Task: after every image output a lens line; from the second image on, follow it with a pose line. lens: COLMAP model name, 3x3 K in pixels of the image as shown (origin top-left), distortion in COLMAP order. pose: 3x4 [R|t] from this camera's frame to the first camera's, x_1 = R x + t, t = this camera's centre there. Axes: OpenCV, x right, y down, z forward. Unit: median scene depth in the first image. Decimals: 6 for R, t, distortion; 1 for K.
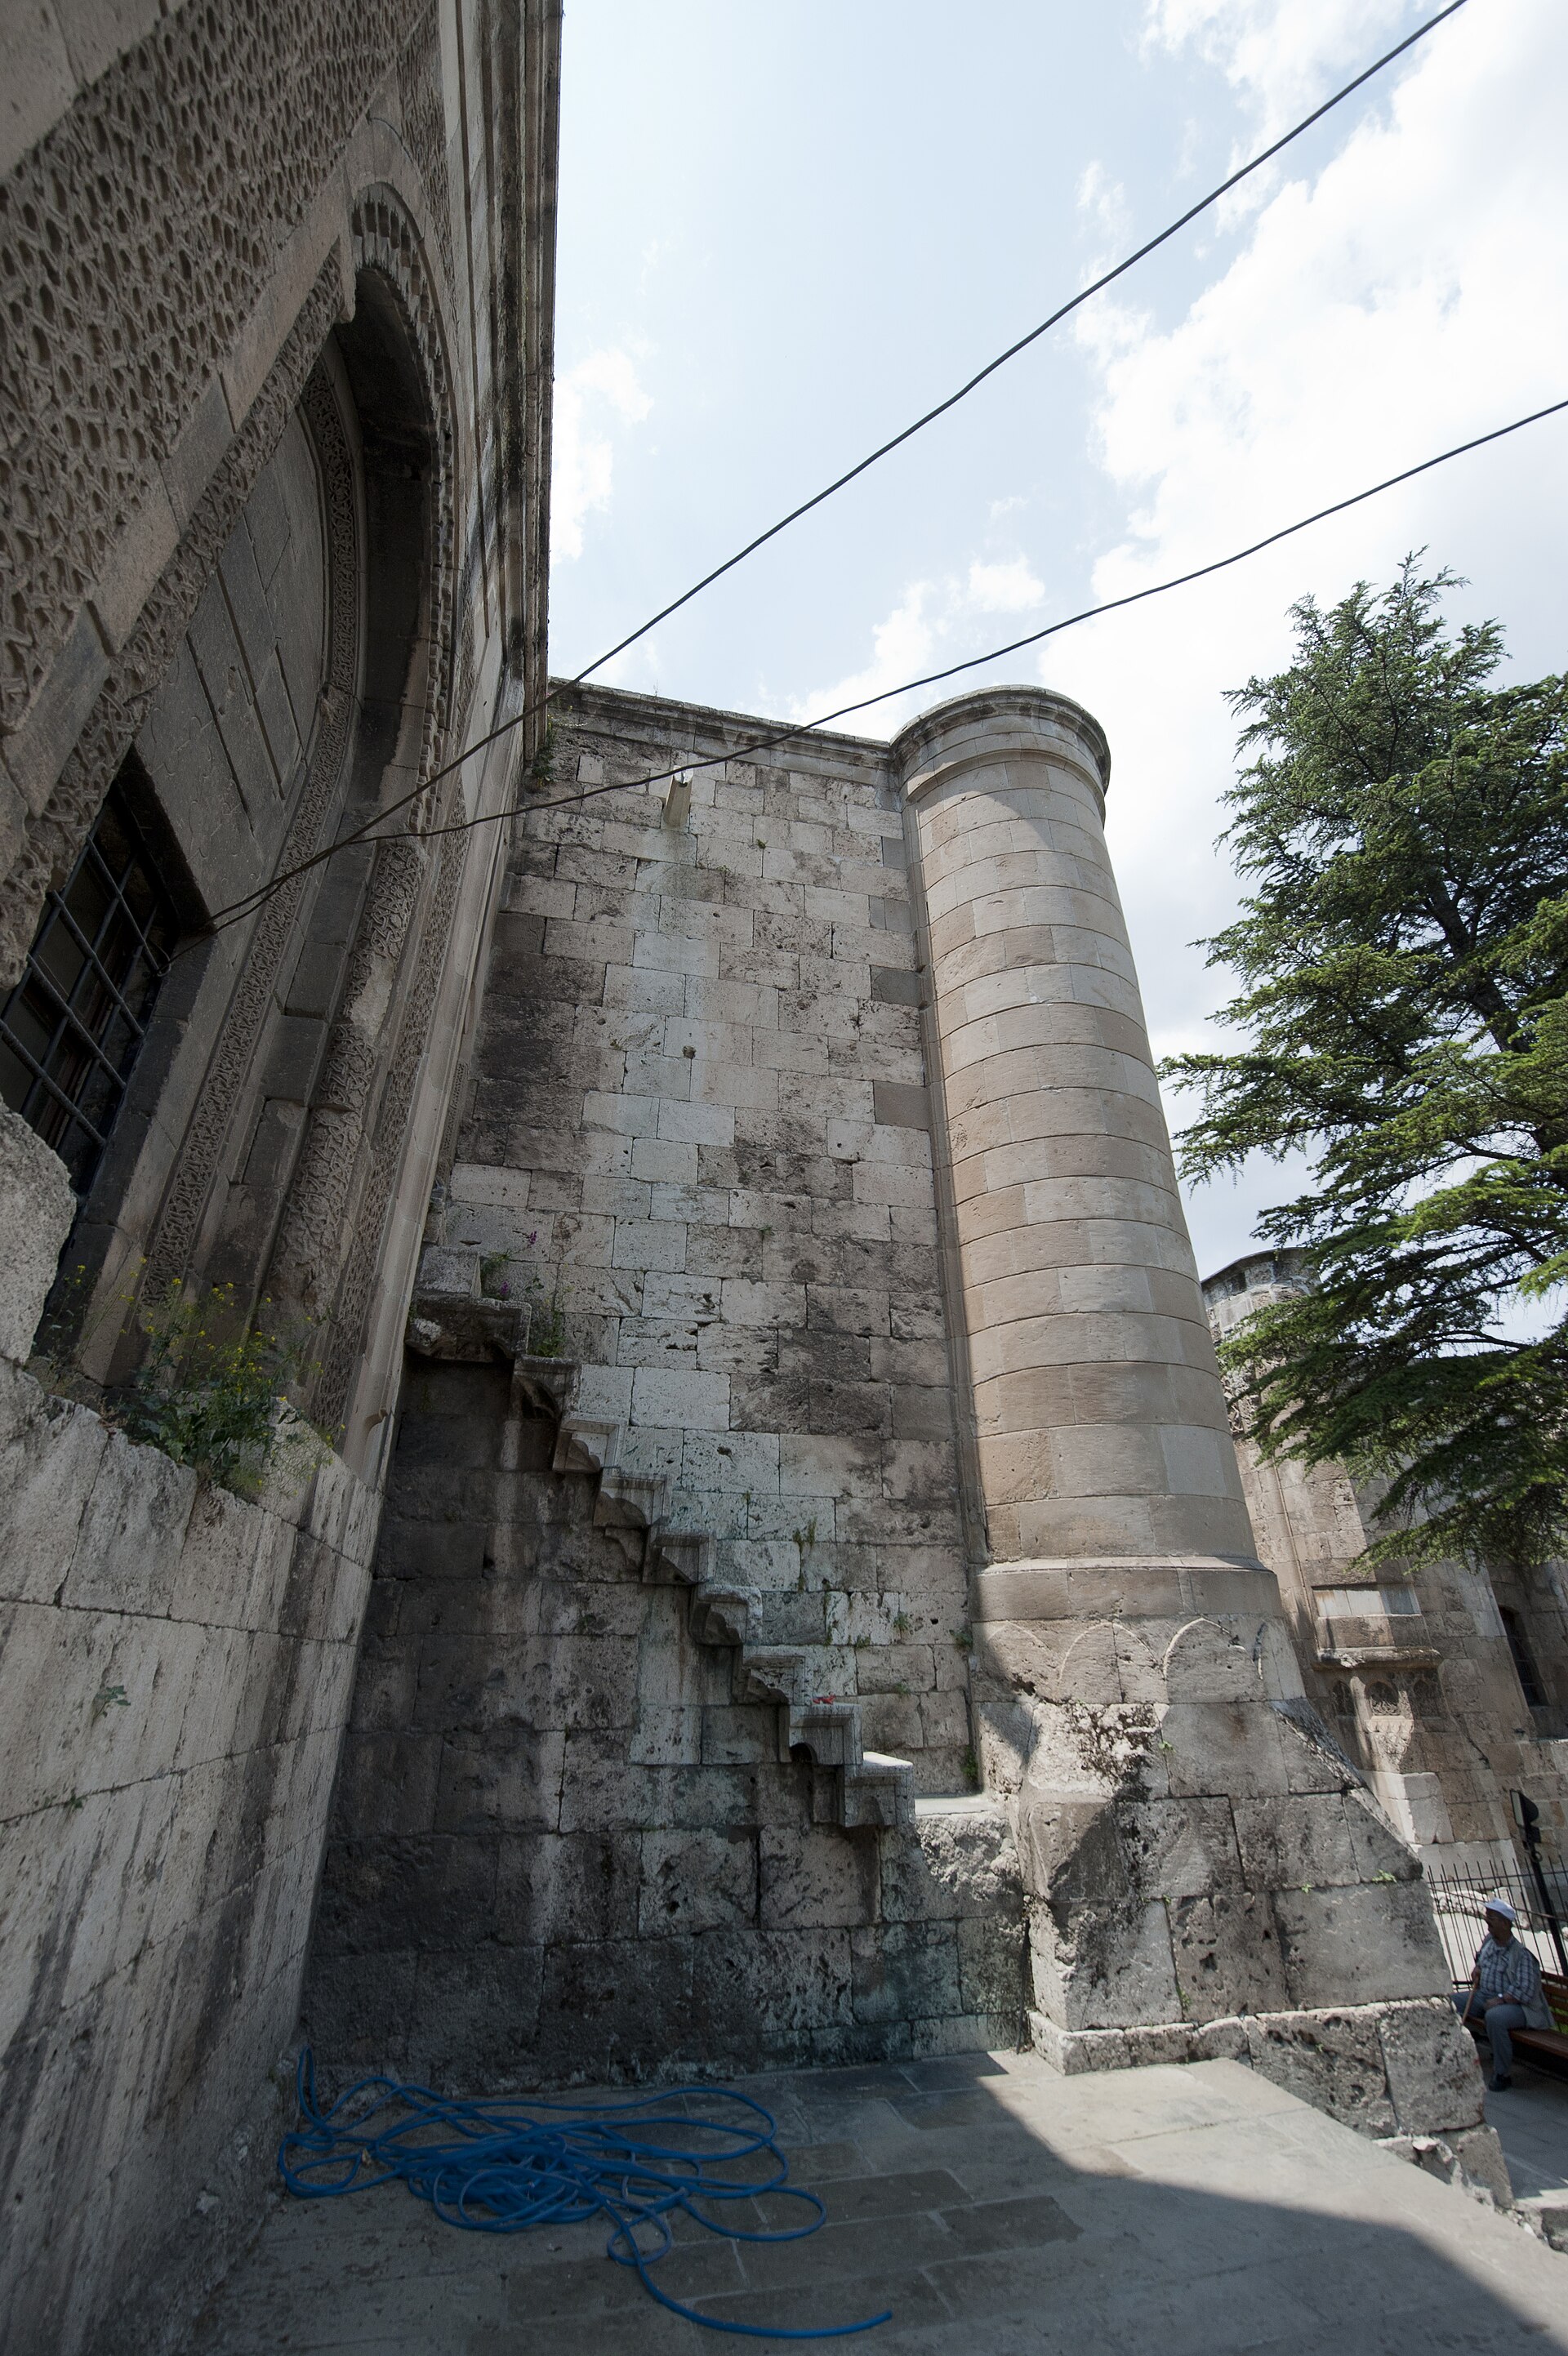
lens RADIAL K [[944.5, 0, 778.3], [0, 944.5, 1184.2], [0, 0, 1]] dist [-0.011221, -0.003693]
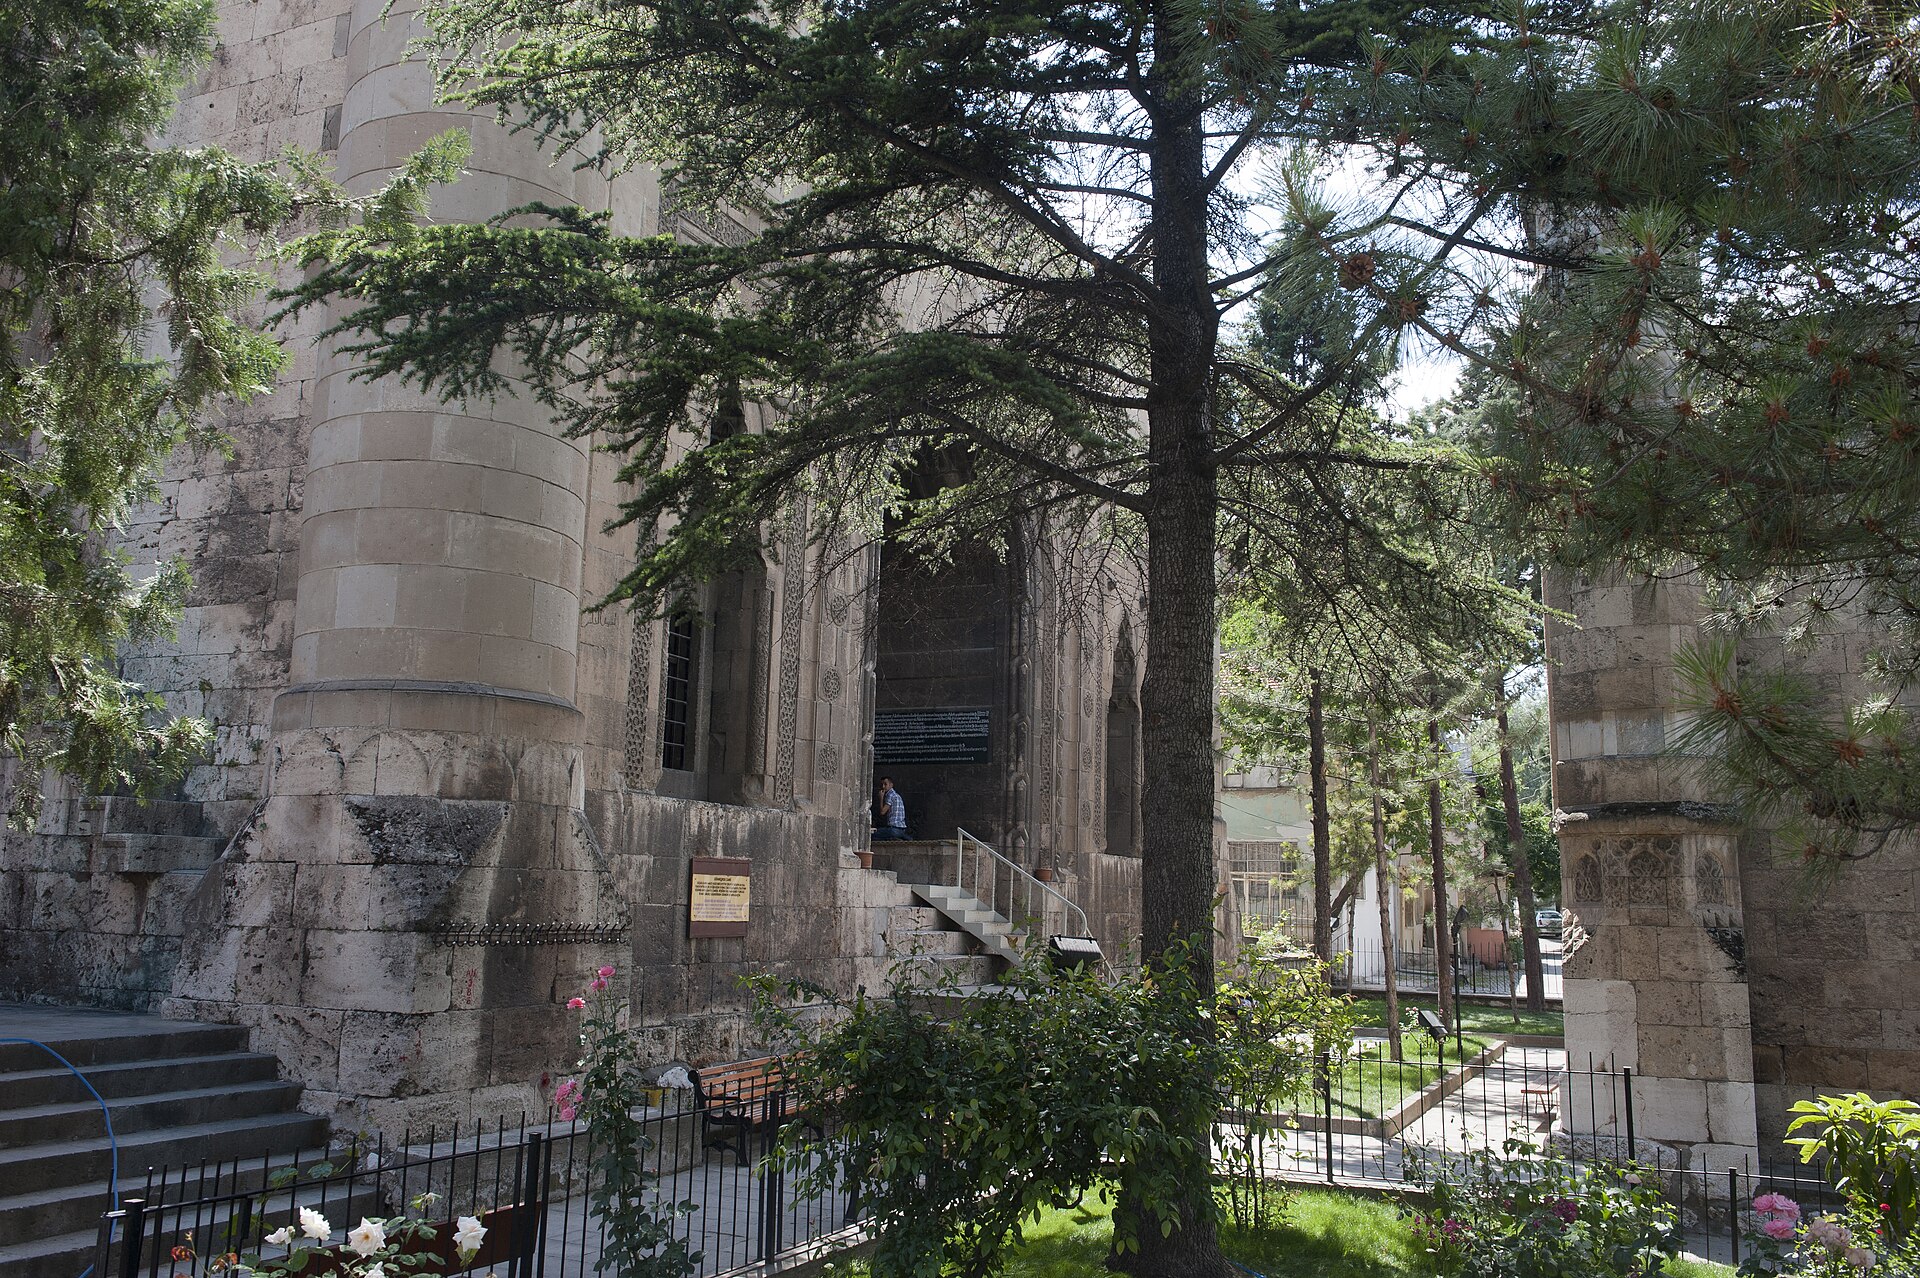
lens RADIAL K [[1554.5, 0, 966.3], [0, 1554.5, 637.7], [0, 0, 1]] dist [-0.019700, -0.001934]
pose [[0.802601, -0.080741, -0.591026, 1.820259], [0.249335, 0.945502, 0.209425, 0.124911], [0.541907, -0.315448, 0.778992, -0.013760]]
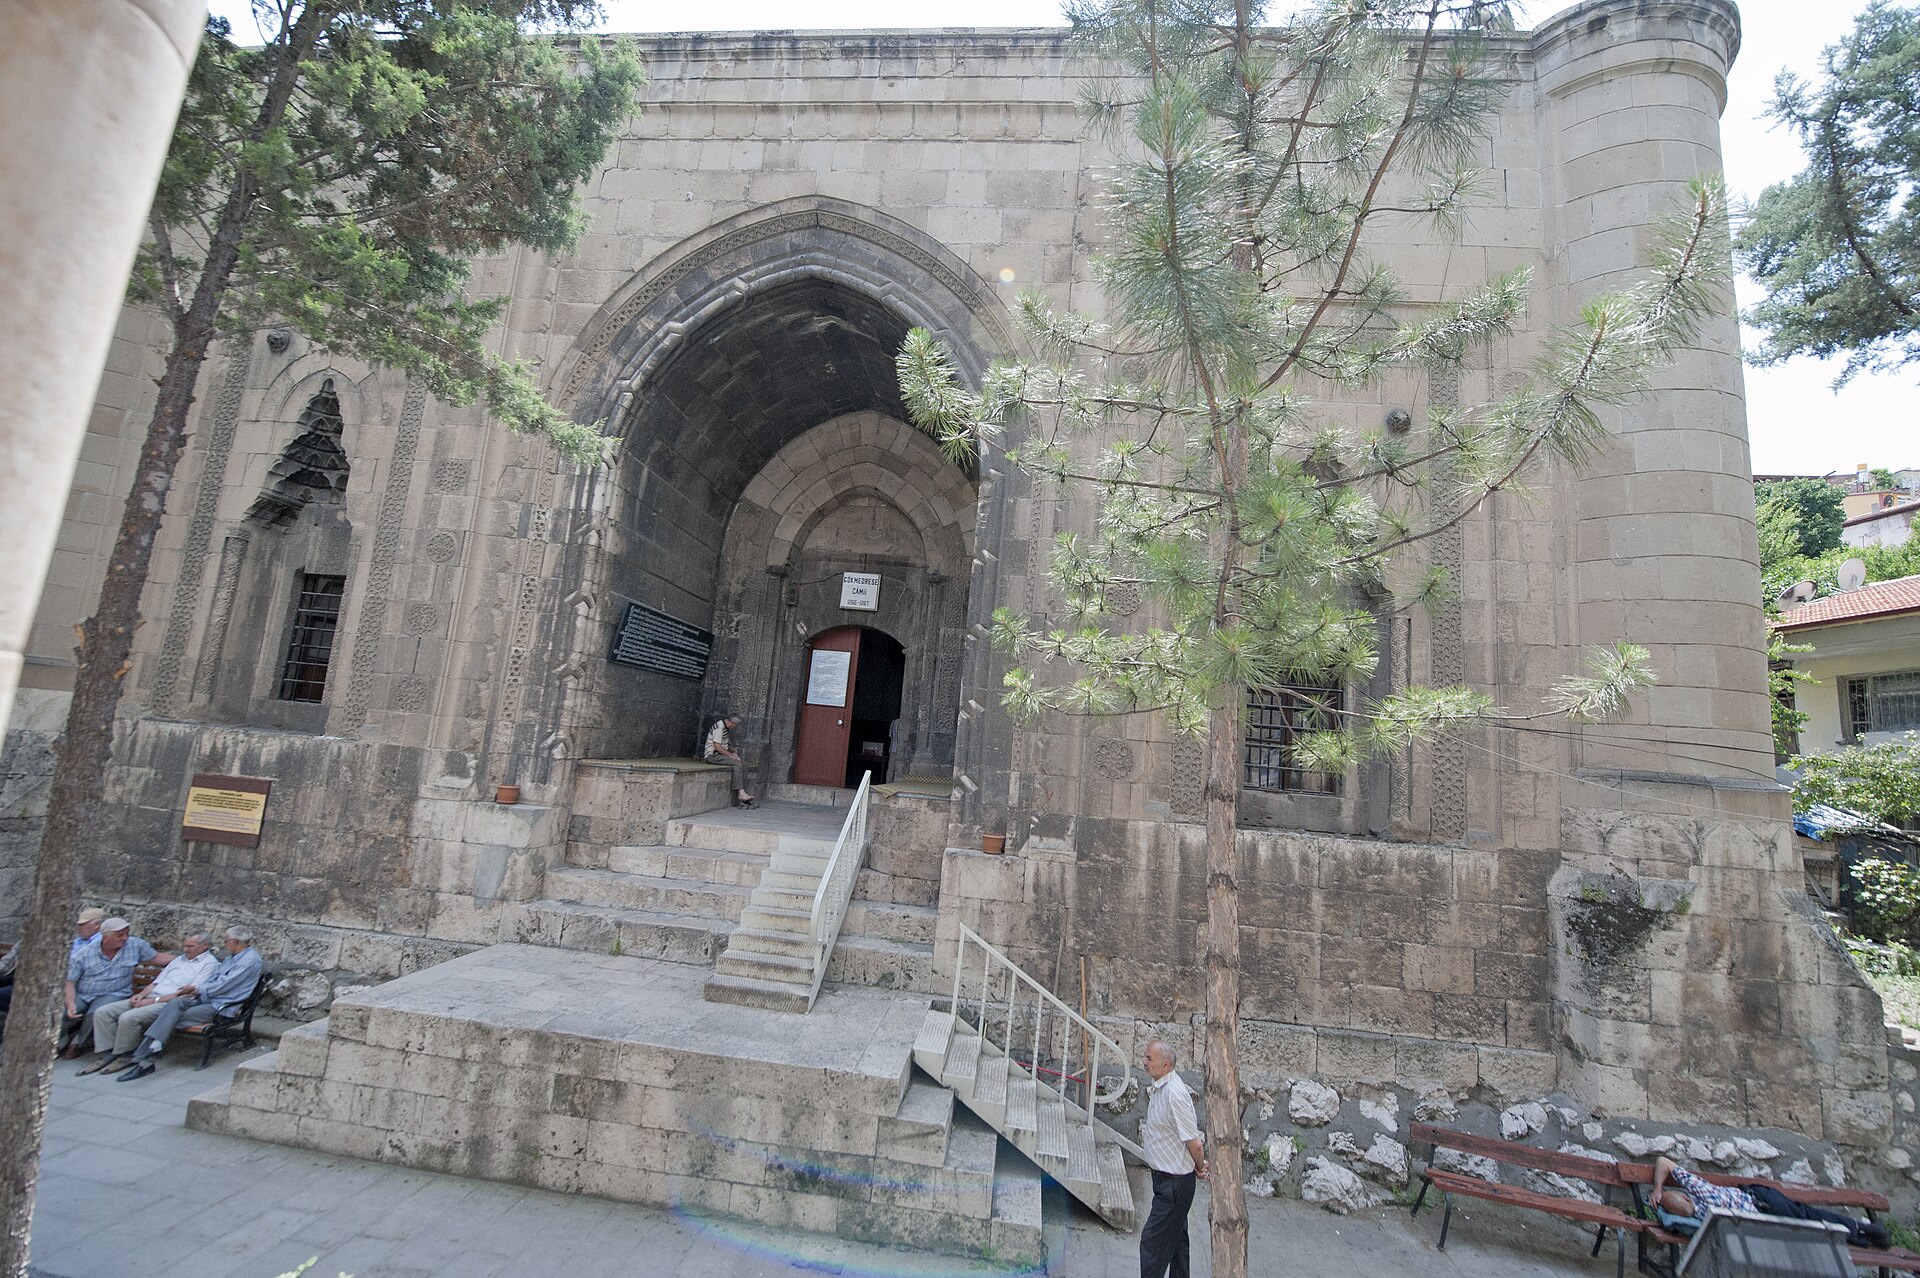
lens RADIAL K [[778.7, 0, 960.1], [0, 778.7, 629.5], [0, 0, 1]] dist [-0.008338, 0.000517]
pose [[-0.287774, -0.169755, -0.942533, 1.173581], [0.359138, 0.893217, -0.270525, 1.281784], [0.887809, -0.416350, -0.196079, 2.662986]]
